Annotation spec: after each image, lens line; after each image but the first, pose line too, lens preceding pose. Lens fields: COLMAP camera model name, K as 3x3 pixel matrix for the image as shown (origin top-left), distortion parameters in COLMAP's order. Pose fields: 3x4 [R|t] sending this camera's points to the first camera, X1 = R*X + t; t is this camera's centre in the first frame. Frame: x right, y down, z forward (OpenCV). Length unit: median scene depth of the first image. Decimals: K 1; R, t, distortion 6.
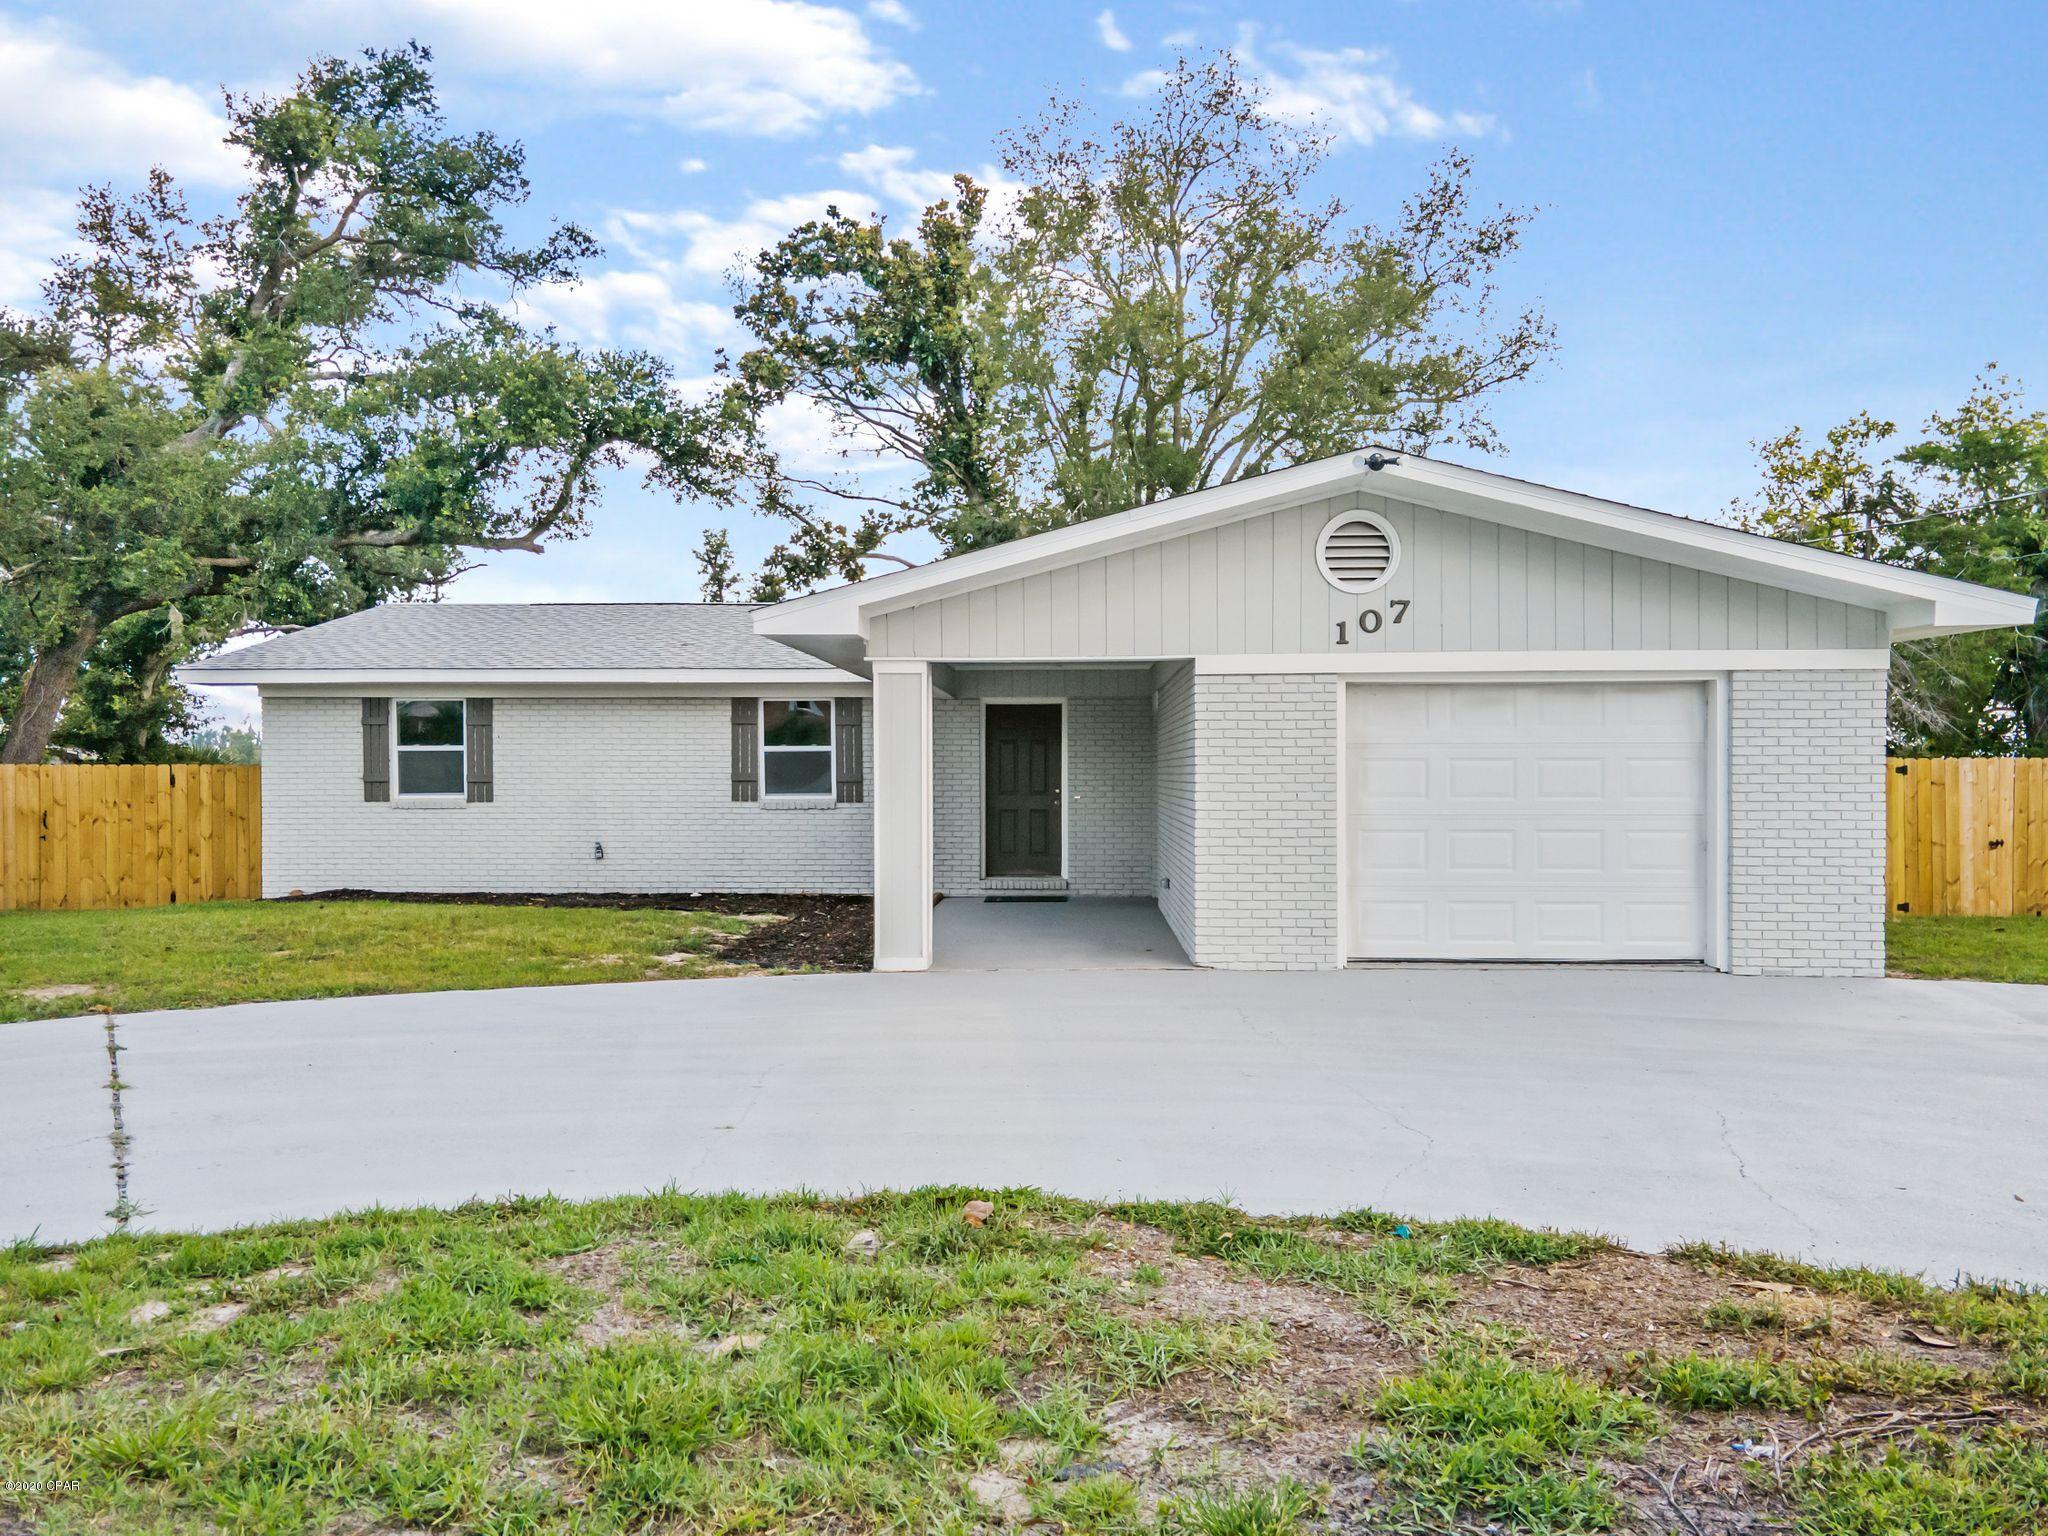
lens RADIAL K [[1448.0, 0, 1024.6], [0, 1448.0, 769.8], [0, 0, 1]] dist [0.036181, 0.001299]
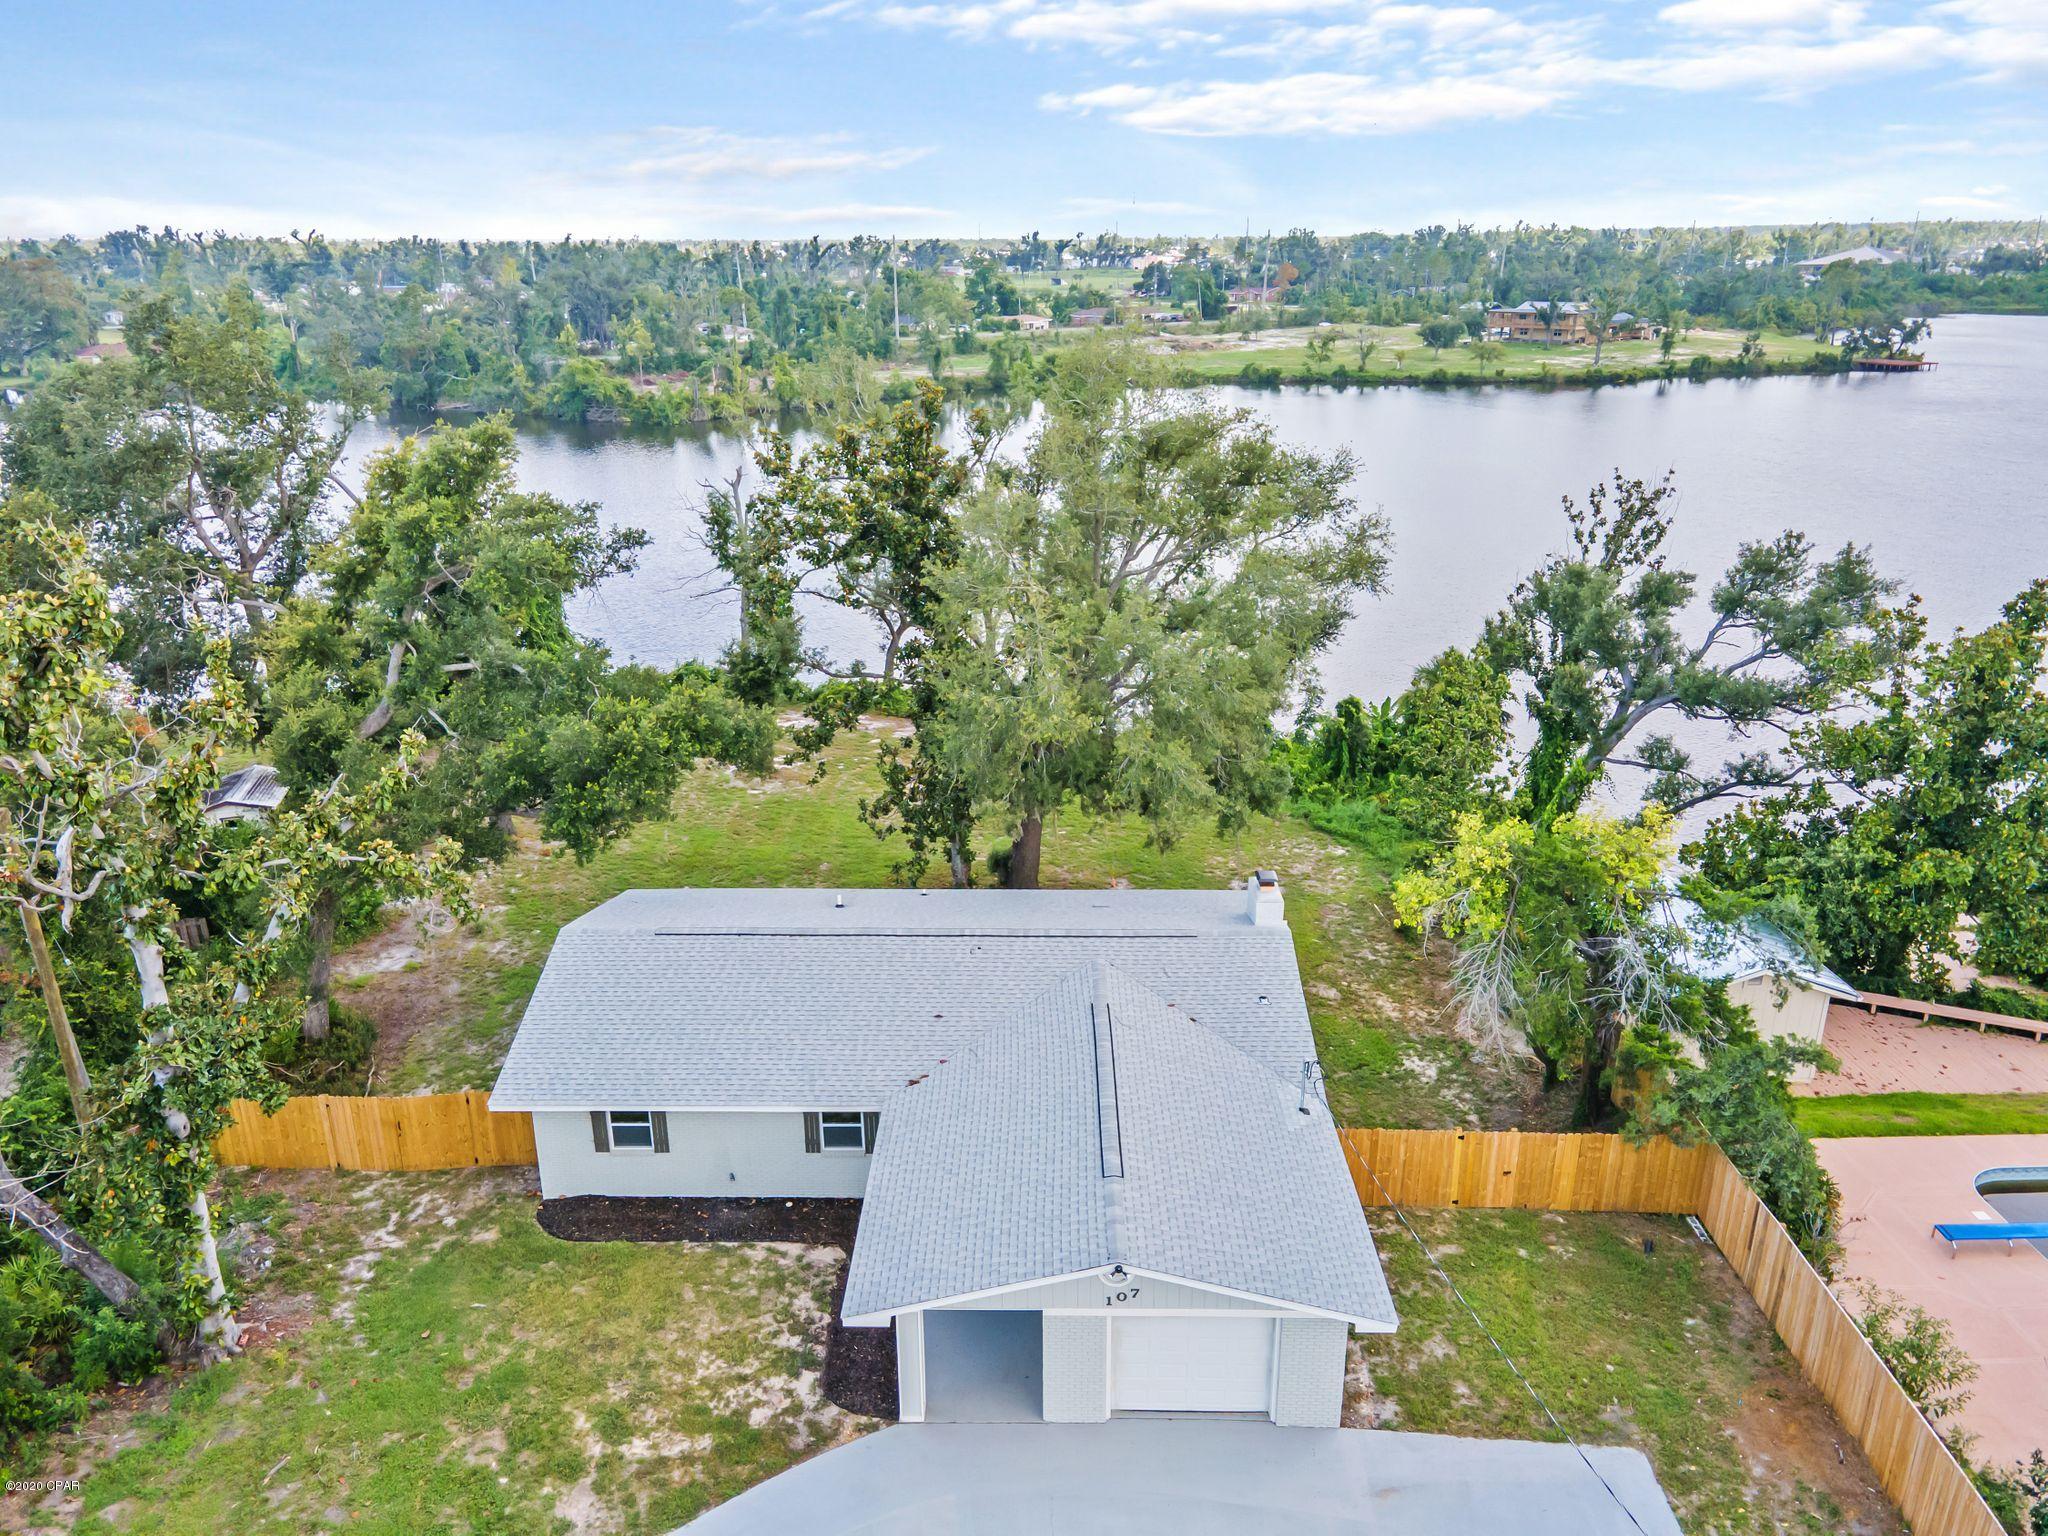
lens RADIAL K [[1448.0, 0, 1025.9], [0, 1448.0, 765.3], [0, 0, 1]] dist [0.036181, 0.001299]
pose [[0.999833, -0.008266, 0.016270, 0.040840], [0.002376, 0.942907, 0.333047, -1.029374], [-0.018094, -0.332953, 0.942770, -0.521318]]
